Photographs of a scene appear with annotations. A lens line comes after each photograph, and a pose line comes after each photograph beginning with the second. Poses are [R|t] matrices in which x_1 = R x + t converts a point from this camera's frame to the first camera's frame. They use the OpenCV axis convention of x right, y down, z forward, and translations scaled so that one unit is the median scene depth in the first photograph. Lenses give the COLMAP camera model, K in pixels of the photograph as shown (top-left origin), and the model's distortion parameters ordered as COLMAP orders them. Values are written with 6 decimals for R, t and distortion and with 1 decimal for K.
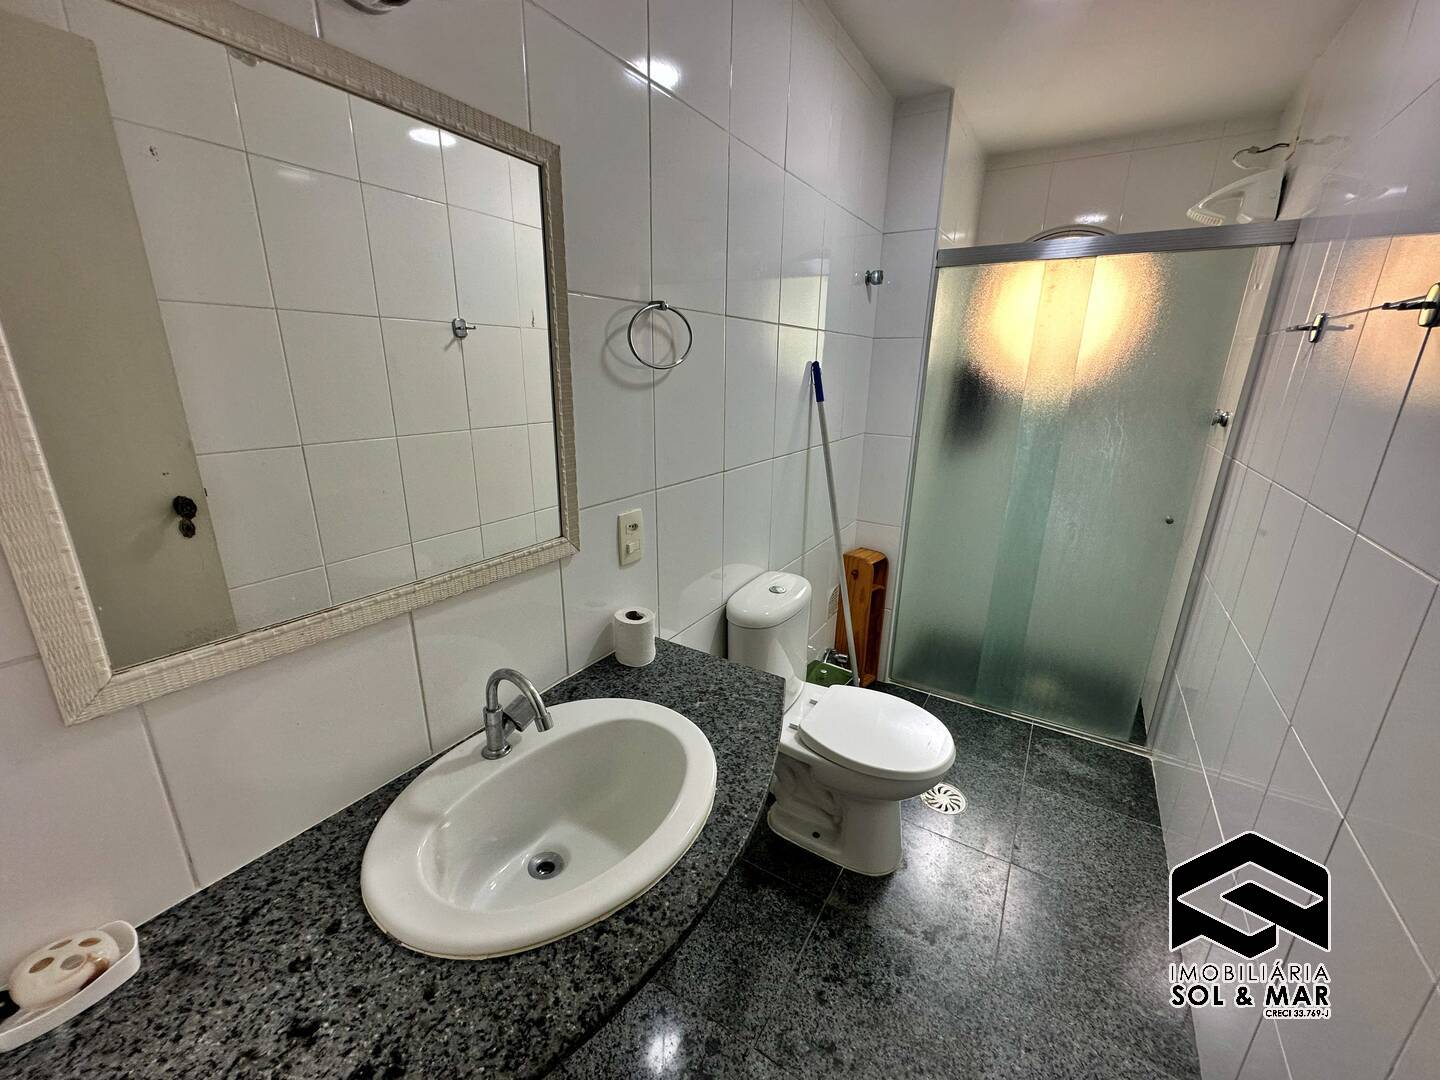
lens RADIAL K [[574.5, 0, 720.0], [0, 574.5, 540.0], [0, 0, 1]] dist [-0.003272, 0.001000]
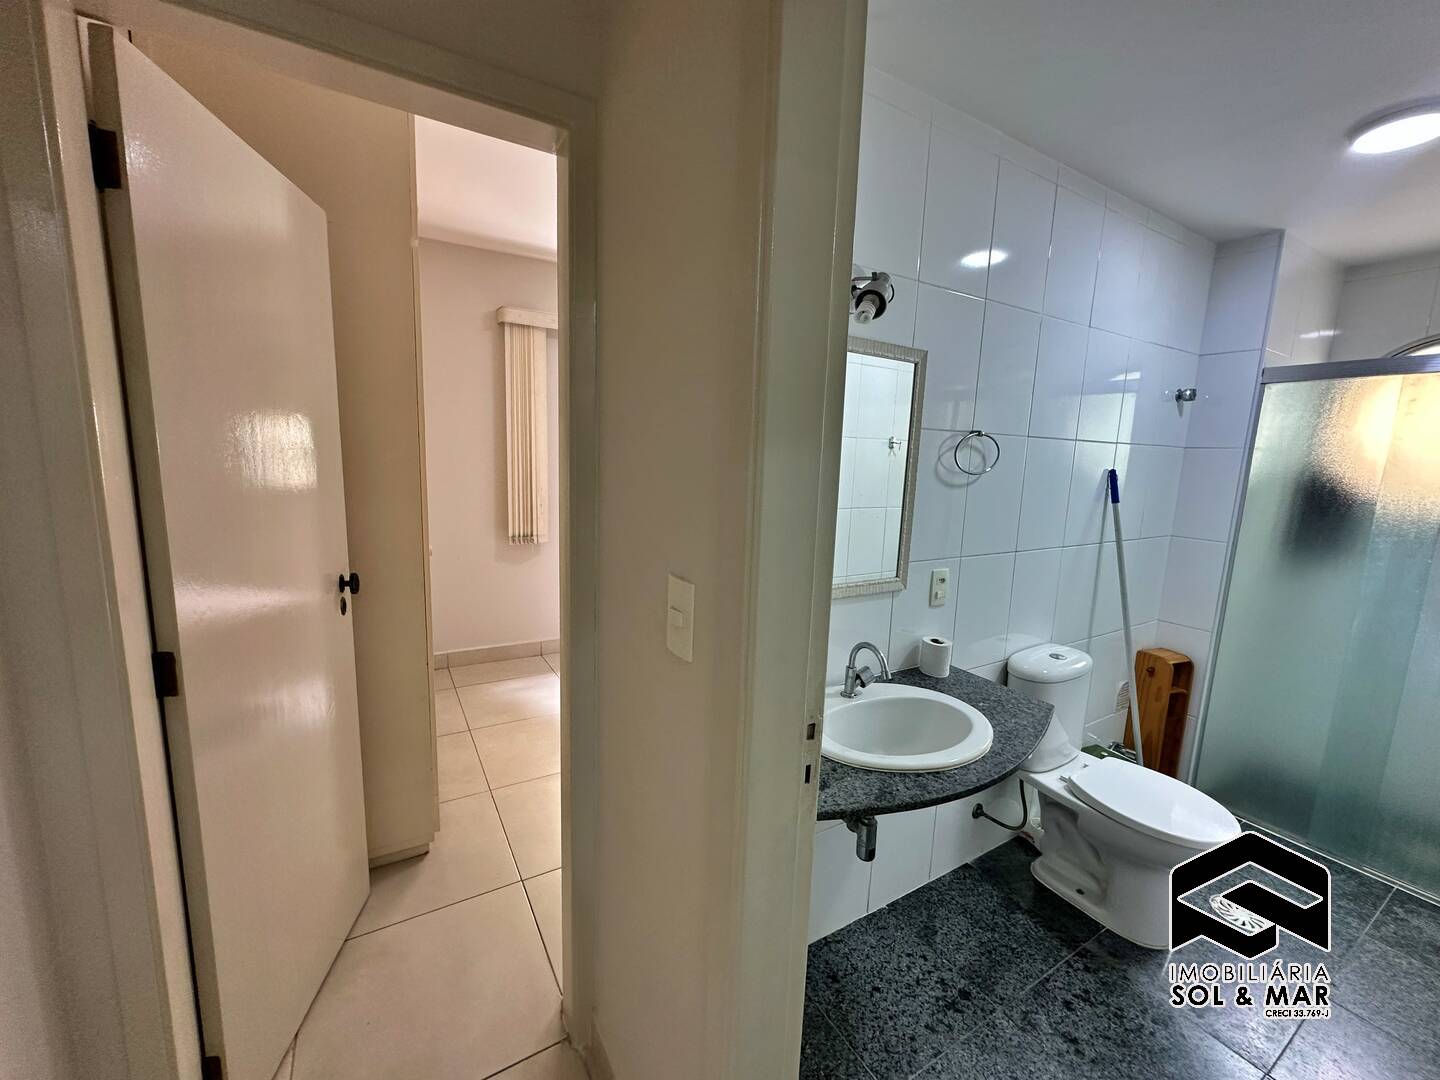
lens RADIAL K [[574.5, 0, 720.0], [0, 574.5, 540.0], [0, 0, 1]] dist [-0.003272, 0.001000]
pose [[0.888099, 0.082722, -0.452147, -0.002847], [-0.151169, 0.981518, -0.117351, 0.119548], [0.434083, 0.172570, 0.884190, -0.482785]]
